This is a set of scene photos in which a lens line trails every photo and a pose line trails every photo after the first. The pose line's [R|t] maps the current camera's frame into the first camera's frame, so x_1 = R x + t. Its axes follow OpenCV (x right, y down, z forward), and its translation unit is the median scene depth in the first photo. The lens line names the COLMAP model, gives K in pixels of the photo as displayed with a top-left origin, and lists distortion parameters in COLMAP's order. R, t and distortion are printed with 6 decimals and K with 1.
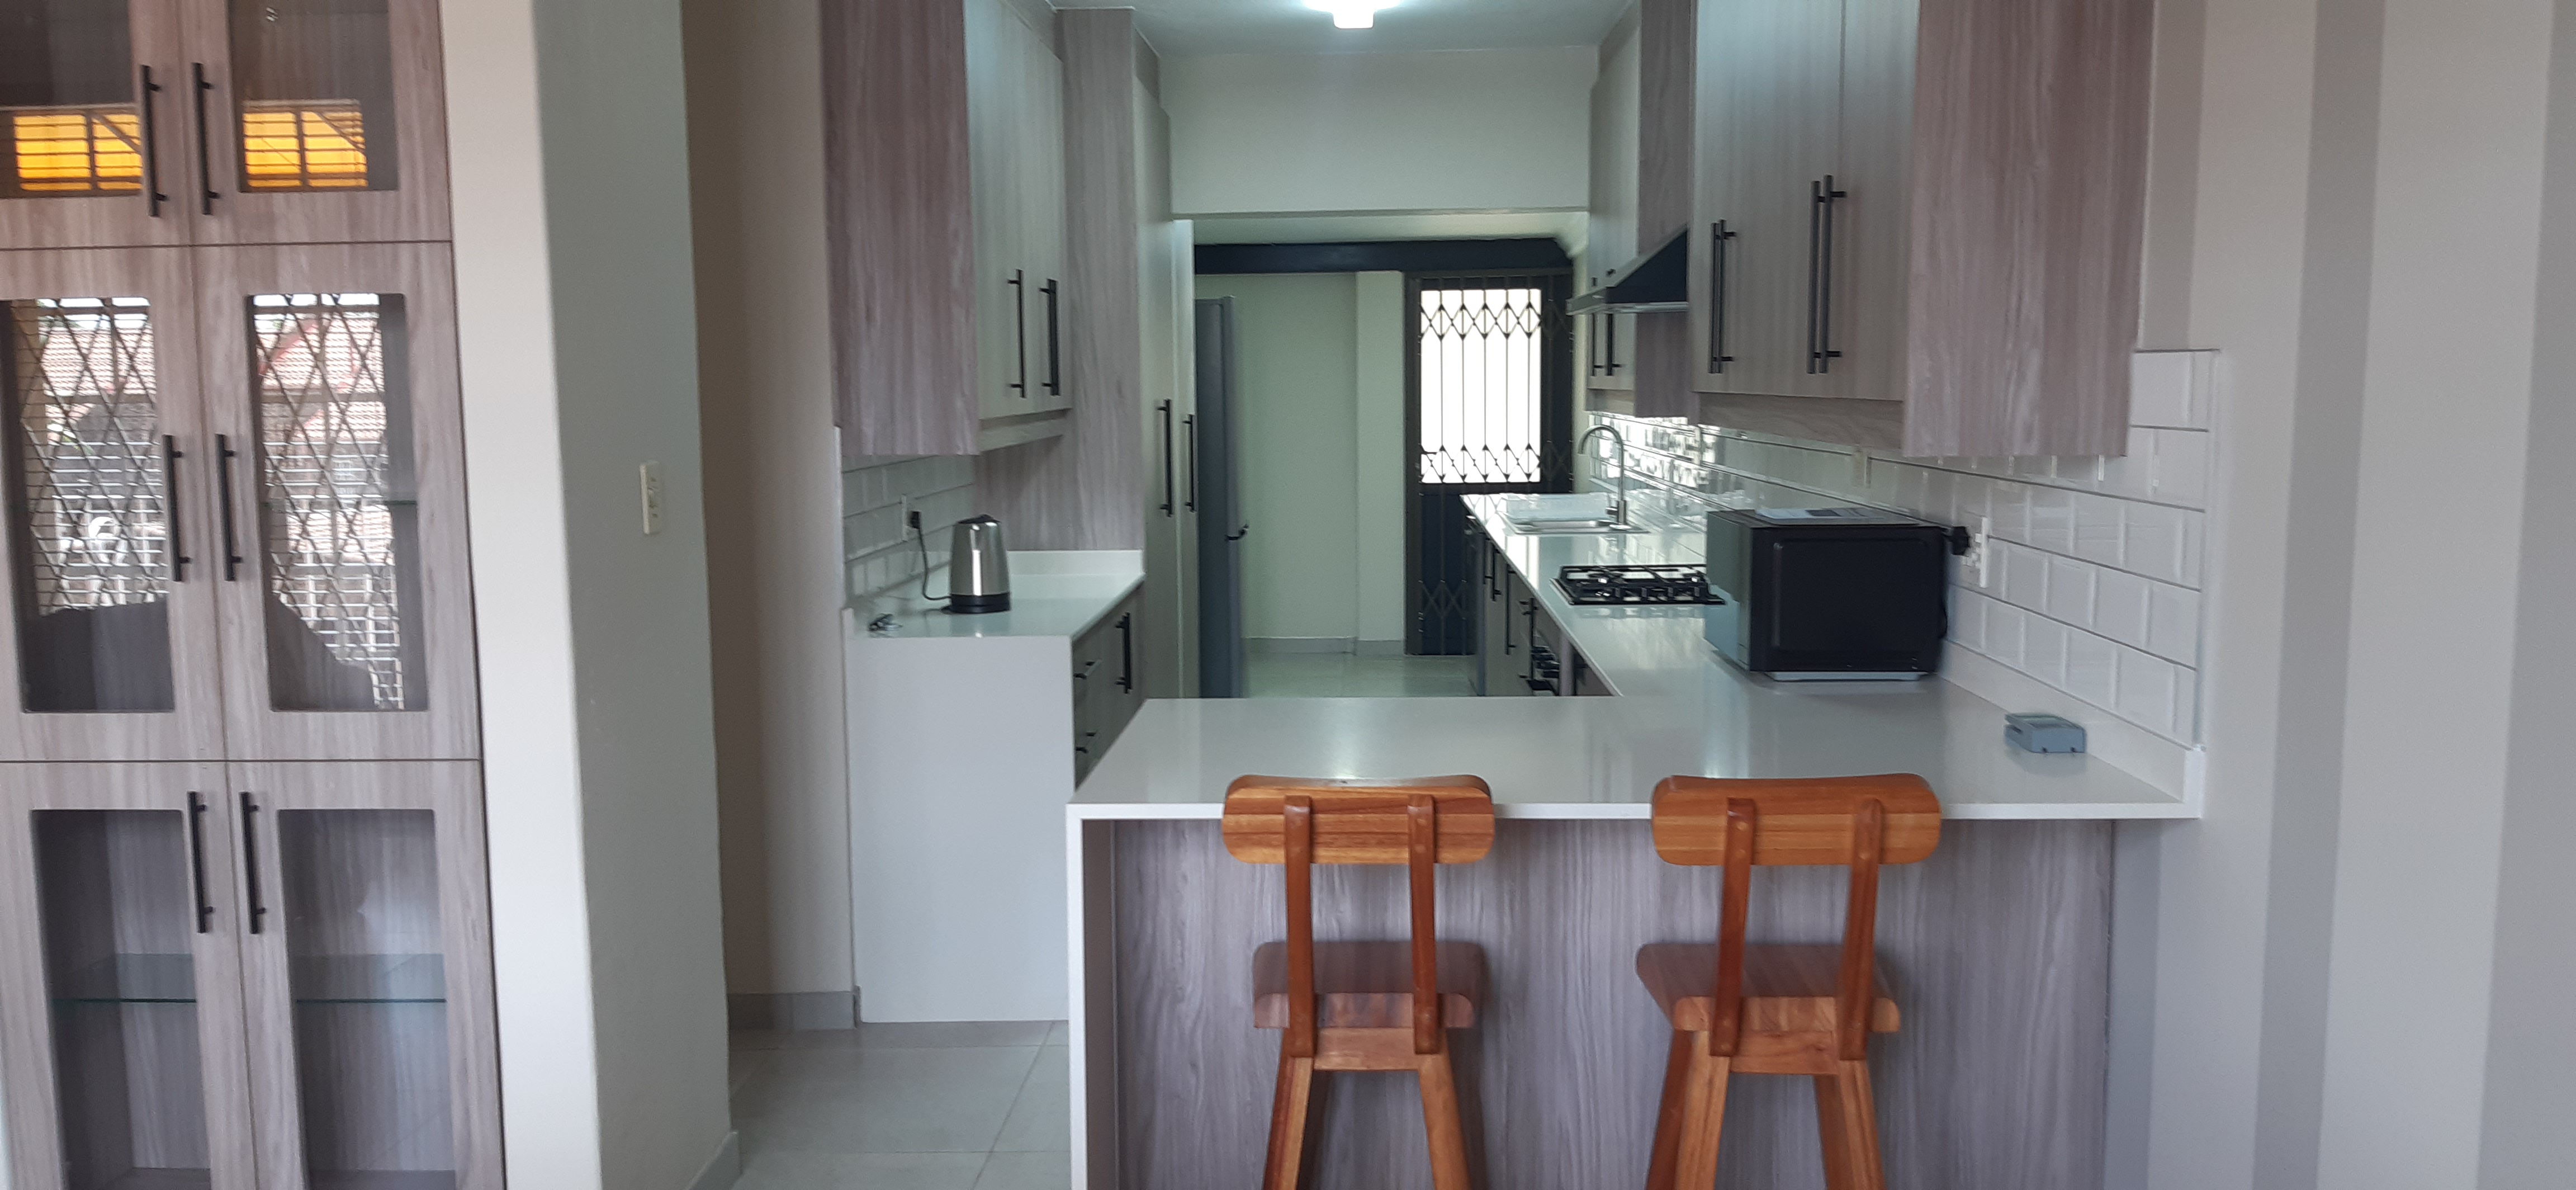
lens RADIAL K [[1993.5, 0, 1308.1], [0, 1993.5, 582.1], [0, 0, 1]] dist [0.082729, -0.150144]
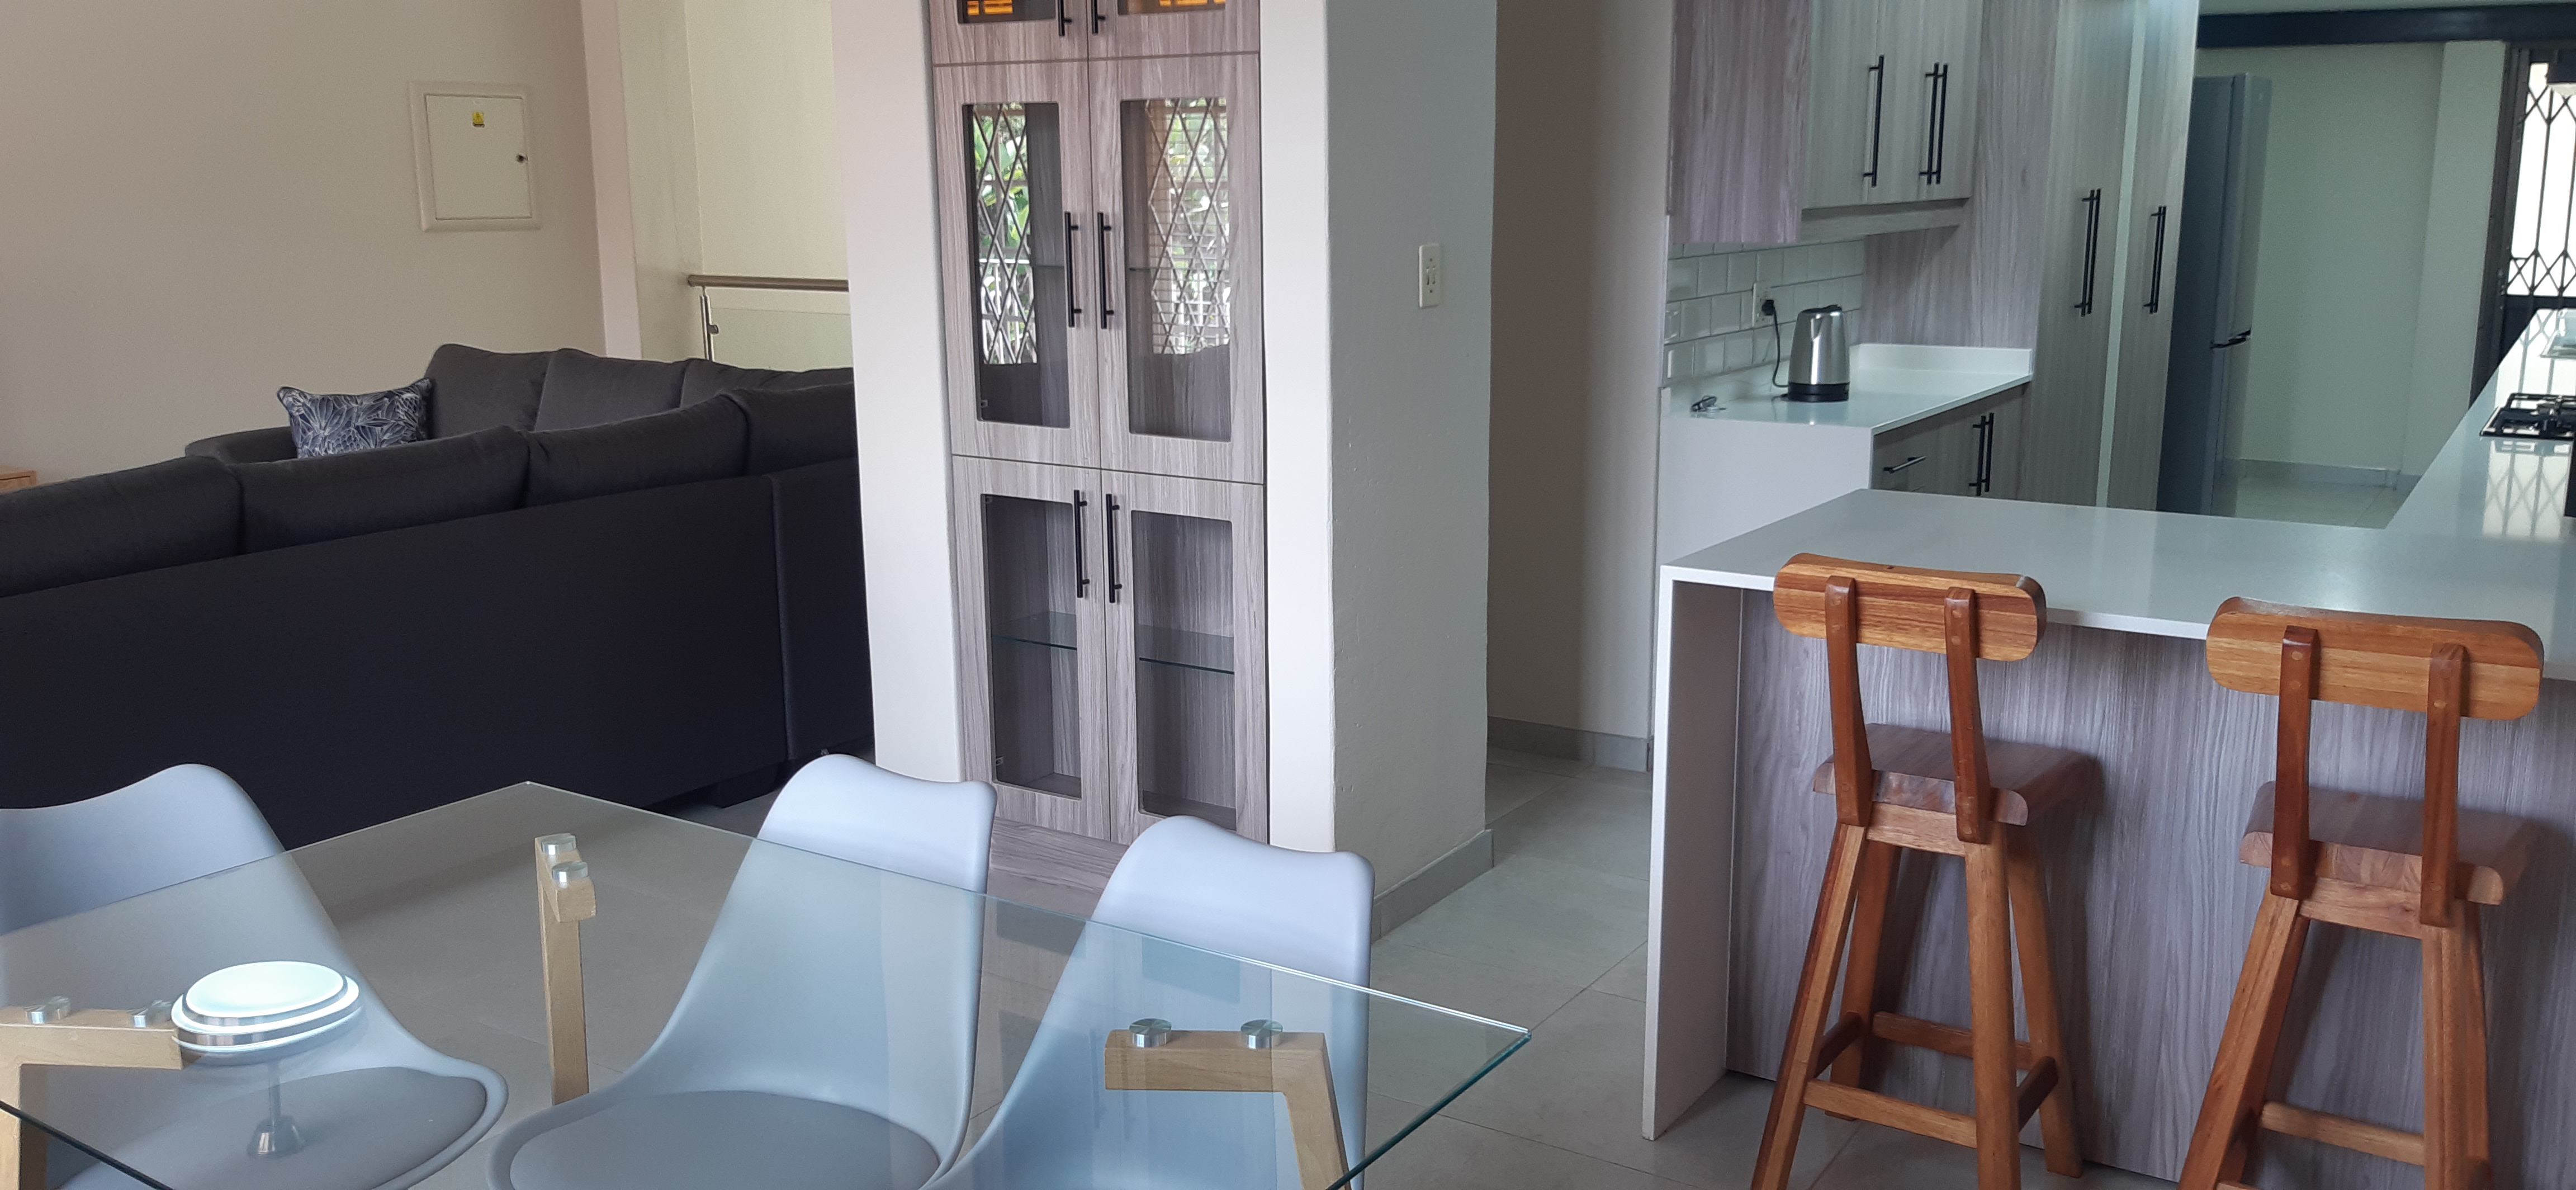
lens RADIAL K [[1993.5, 0, 1297.1], [0, 1993.5, 619.7], [0, 0, 1]] dist [0.082729, -0.150144]
pose [[0.854448, 0.119695, -0.505561, 0.234511], [-0.057963, 0.988986, 0.136186, 0.002443], [0.516294, -0.087060, 0.851975, -0.039270]]
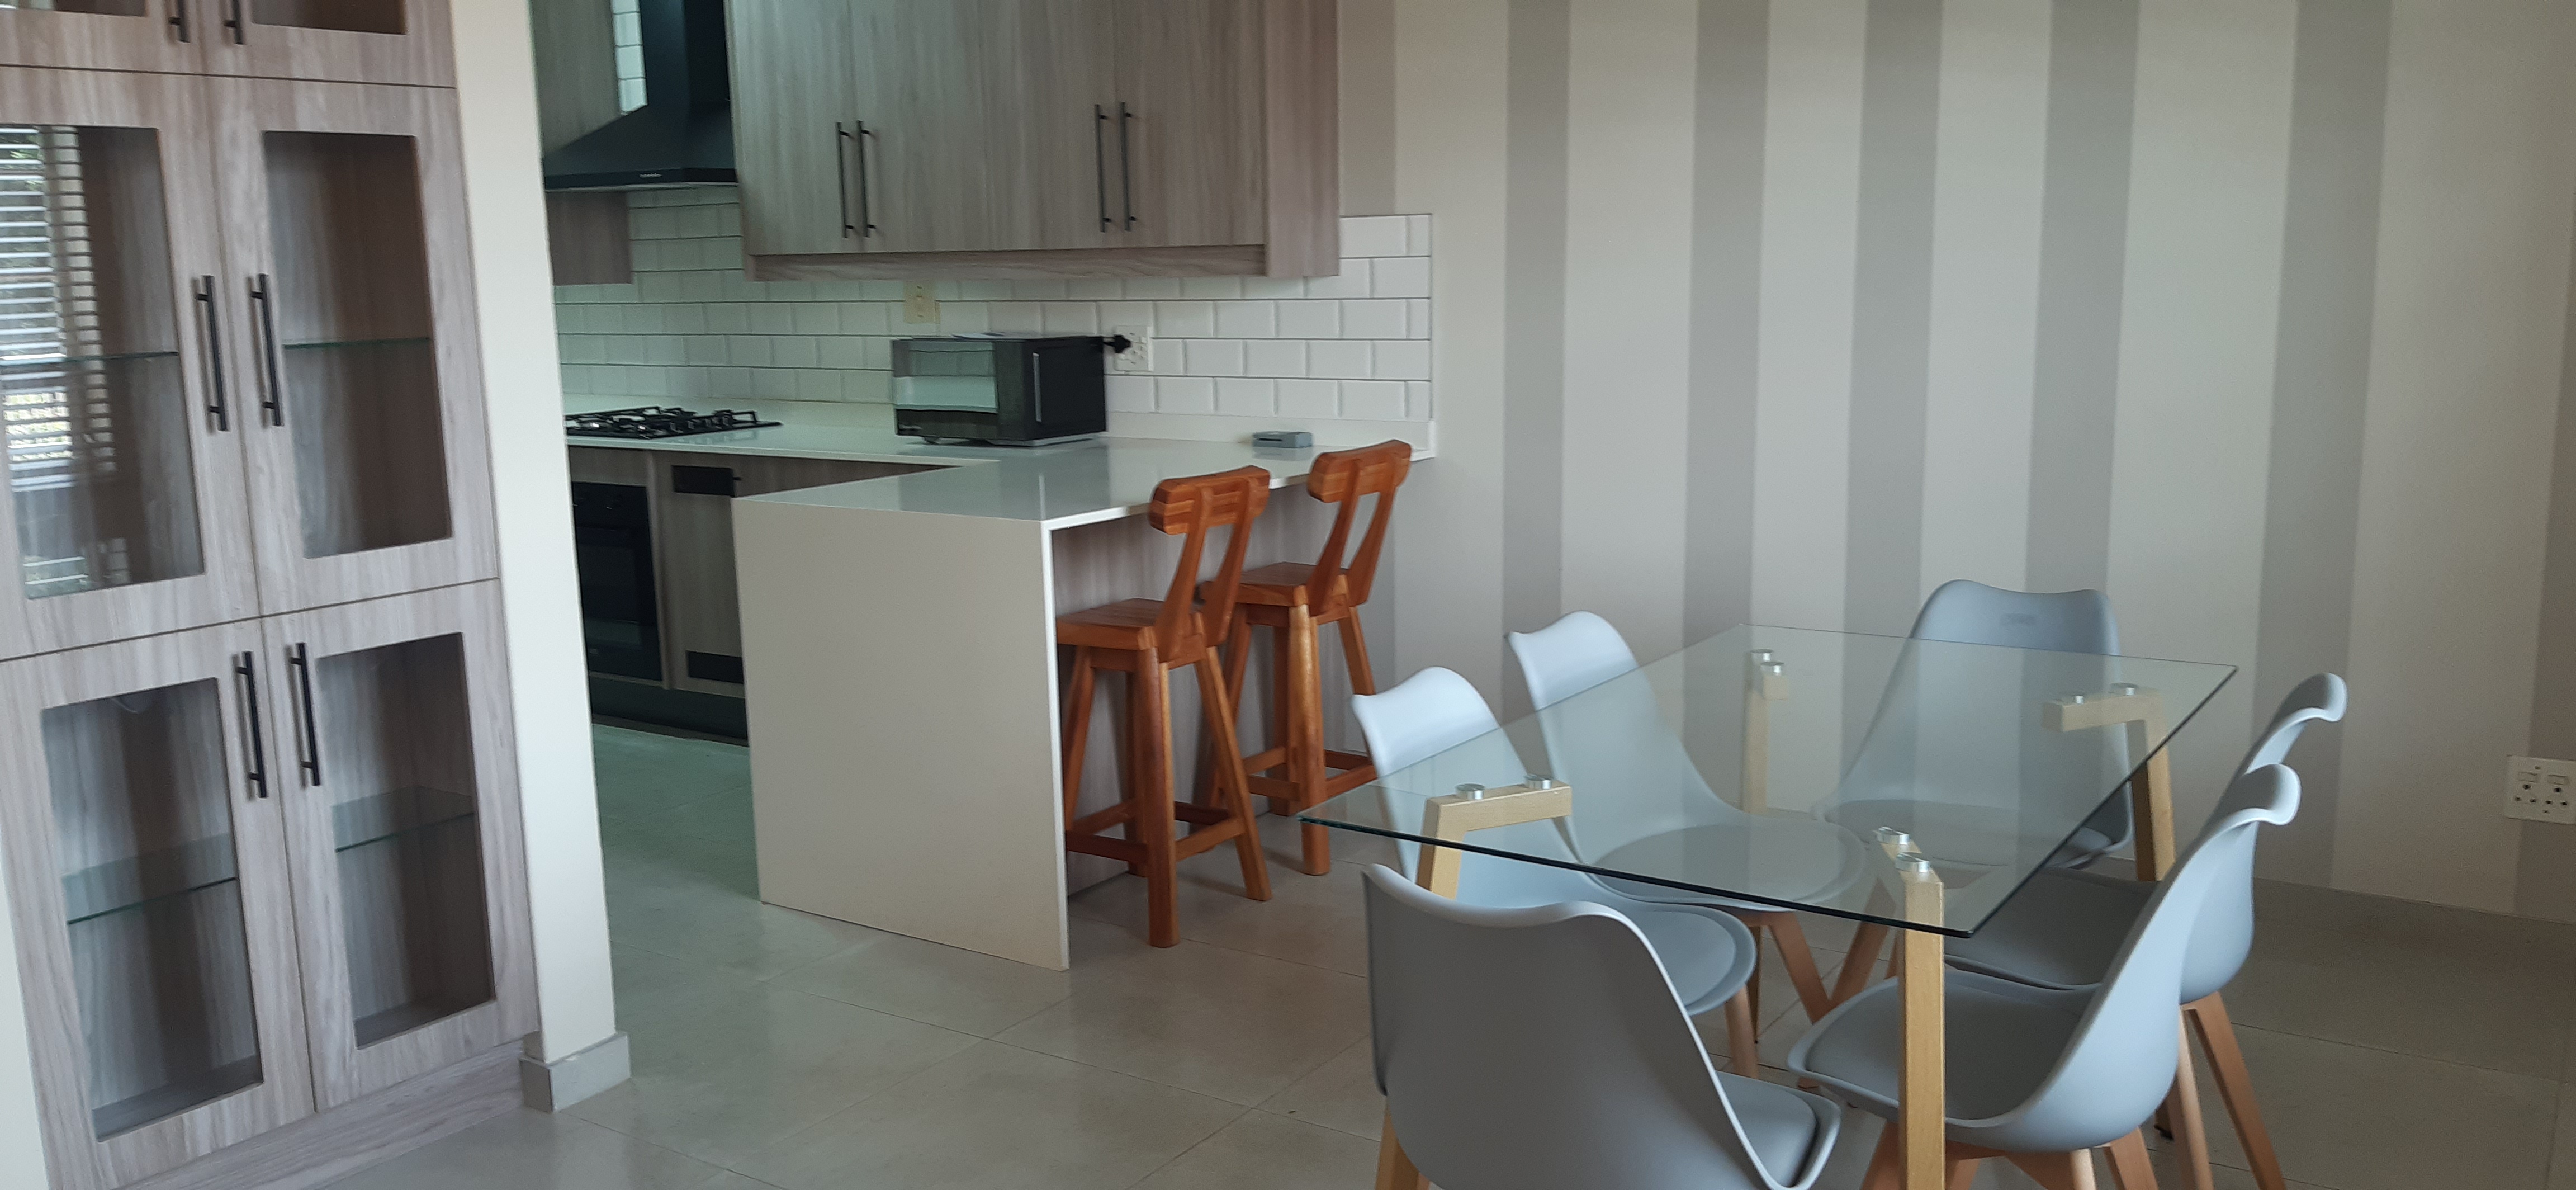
lens RADIAL K [[1993.5, 0, 1351.7], [0, 1993.5, 599.3], [0, 0, 1]] dist [0.082729, -0.150144]
pose [[0.517618, -0.147475, 0.842807, -1.080404], [0.103042, 0.988609, 0.109703, 0.028282], [-0.849385, 0.030060, 0.526918, 0.047473]]
